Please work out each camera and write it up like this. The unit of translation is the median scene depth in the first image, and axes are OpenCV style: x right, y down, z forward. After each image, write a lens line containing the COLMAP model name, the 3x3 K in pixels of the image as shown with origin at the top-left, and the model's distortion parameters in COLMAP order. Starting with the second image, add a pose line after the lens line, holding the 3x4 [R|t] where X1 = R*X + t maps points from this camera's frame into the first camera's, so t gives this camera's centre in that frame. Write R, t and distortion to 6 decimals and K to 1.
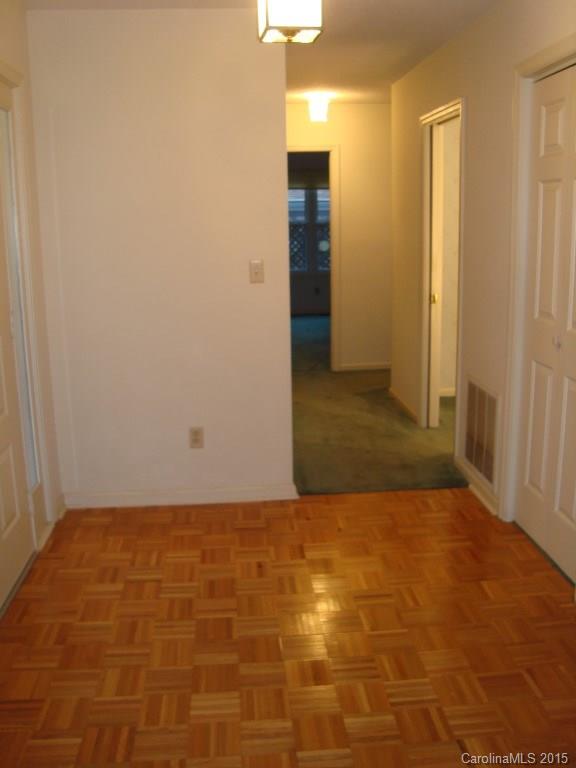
lens RADIAL K [[799.6, 0, 287.3], [0, 799.6, 382.8], [0, 0, 1]] dist [-0.026977, 0.000000]
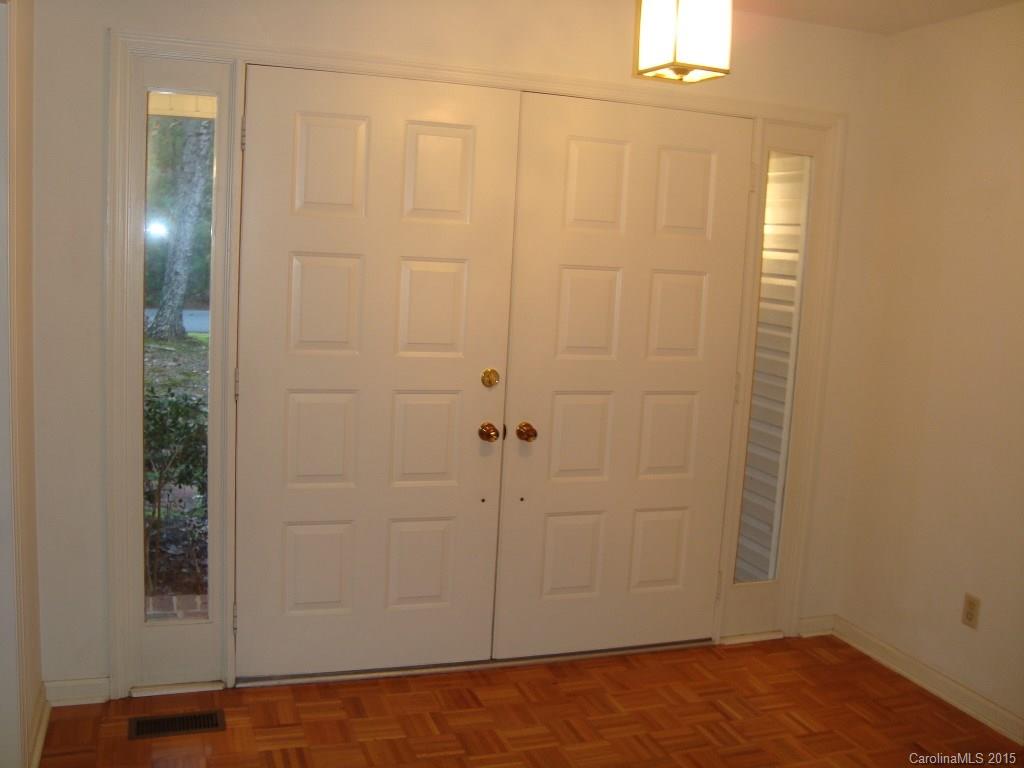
lens RADIAL K [[1066.2, 0, 511.4], [0, 1066.2, 383.3], [0, 0, 1]] dist [-0.026977, 0.000000]
pose [[0.282070, 0.166146, -0.944898, 0.703231], [-0.265955, 0.959833, 0.089379, -0.111988], [0.921794, 0.226090, 0.314927, 0.355453]]
